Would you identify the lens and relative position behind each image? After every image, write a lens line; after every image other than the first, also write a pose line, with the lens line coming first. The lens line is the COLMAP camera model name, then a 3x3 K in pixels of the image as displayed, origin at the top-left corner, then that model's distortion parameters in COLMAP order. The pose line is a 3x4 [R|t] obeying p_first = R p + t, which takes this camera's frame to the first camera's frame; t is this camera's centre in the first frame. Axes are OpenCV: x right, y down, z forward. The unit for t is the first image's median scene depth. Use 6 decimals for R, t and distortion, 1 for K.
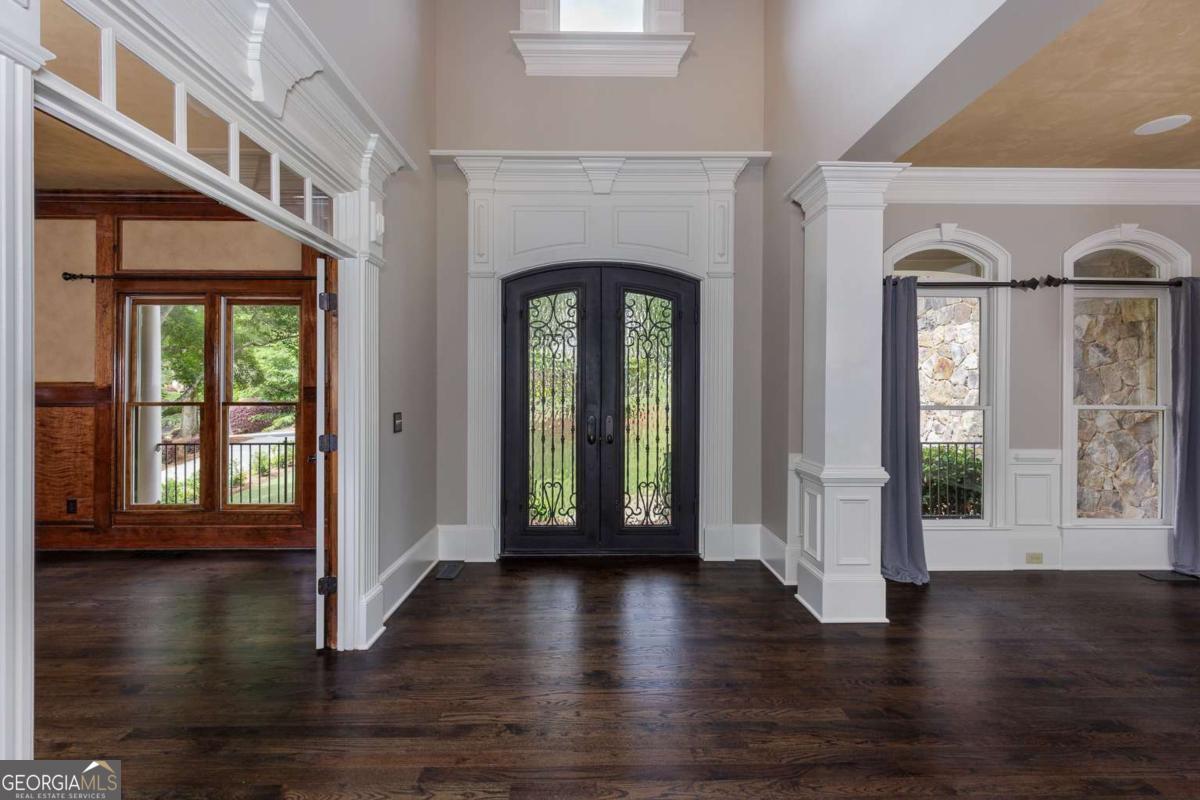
lens RADIAL K [[539.0, 0, 600.0], [0, 539.0, 393.7], [0, 0, 1]] dist [0.004109, -0.000642]
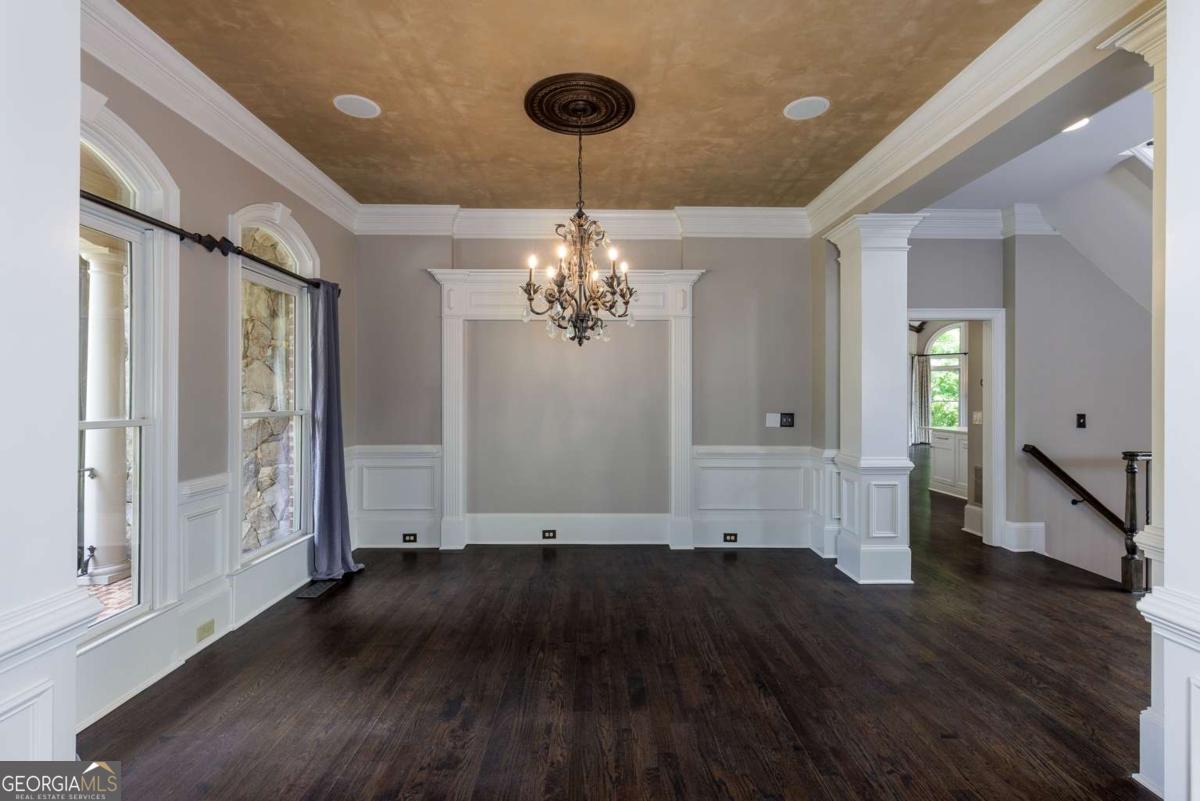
lens RADIAL K [[539.0, 0, 605.6], [0, 539.0, 398.1], [0, 0, 1]] dist [0.004109, -0.000642]
pose [[0.003743, -0.006863, 0.999969, 0.097783], [0.003591, 0.999970, 0.006849, -0.004495], [-0.999987, 0.003565, 0.003768, 0.477870]]
